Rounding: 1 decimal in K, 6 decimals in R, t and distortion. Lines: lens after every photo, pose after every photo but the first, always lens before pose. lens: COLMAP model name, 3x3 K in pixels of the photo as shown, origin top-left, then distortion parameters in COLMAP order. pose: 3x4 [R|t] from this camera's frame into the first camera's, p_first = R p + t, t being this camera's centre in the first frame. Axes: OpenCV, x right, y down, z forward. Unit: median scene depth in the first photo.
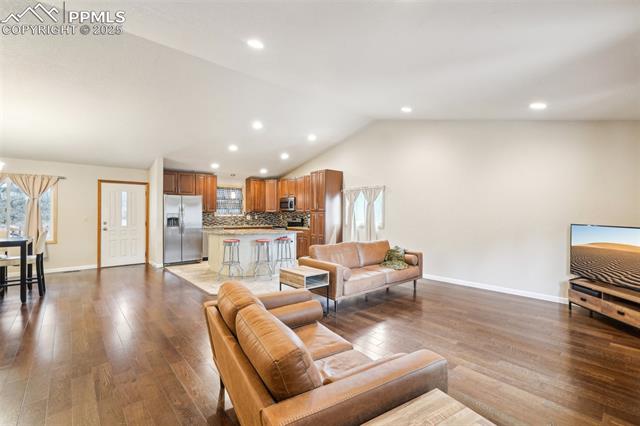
lens RADIAL K [[291.5, 0, 324.0], [0, 291.5, 212.6], [0, 0, 1]] dist [0.000188, 0.000241]
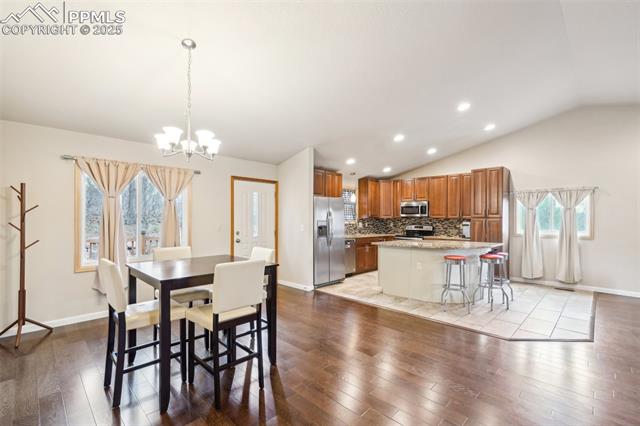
lens RADIAL K [[292.2, 0, 315.1], [0, 292.2, 217.7], [0, 0, 1]] dist [-0.002268, -0.000179]
pose [[0.998232, 0.001785, 0.059405, -0.557703], [-0.001627, 0.999995, -0.002717, -0.001872], [-0.059410, 0.002616, 0.998230, 0.210625]]
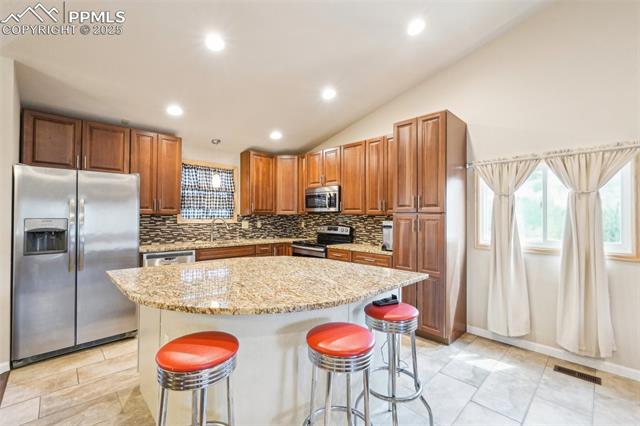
lens RADIAL K [[277.0, 0, 318.0], [0, 277.0, 212.7], [0, 0, 1]] dist [0.000458, 0.000234]
pose [[0.999235, 0.002544, 0.039032, -0.183458], [-0.002135, 0.999943, -0.010504, -0.000875], [-0.039056, 0.010412, 0.999183, 0.611685]]
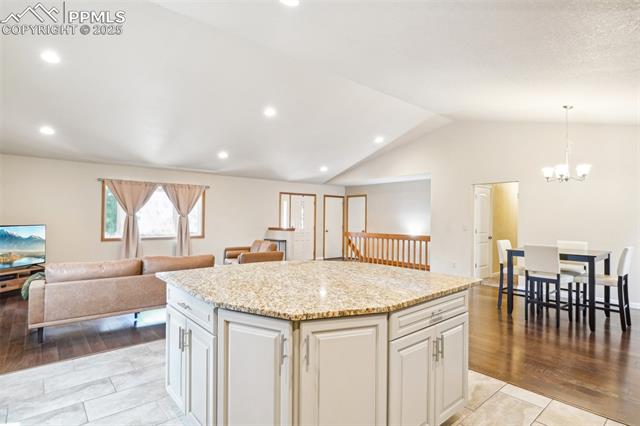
lens RADIAL K [[327.5, 0, 320.0], [0, 327.5, 213.0], [0, 0, 1]] dist [0.002958, 0.001224]
pose [[-0.999827, -0.009991, 0.015657, -0.237753], [-0.010197, 0.999862, -0.013100, -0.004040], [-0.015524, -0.013257, -0.999792, 1.204419]]
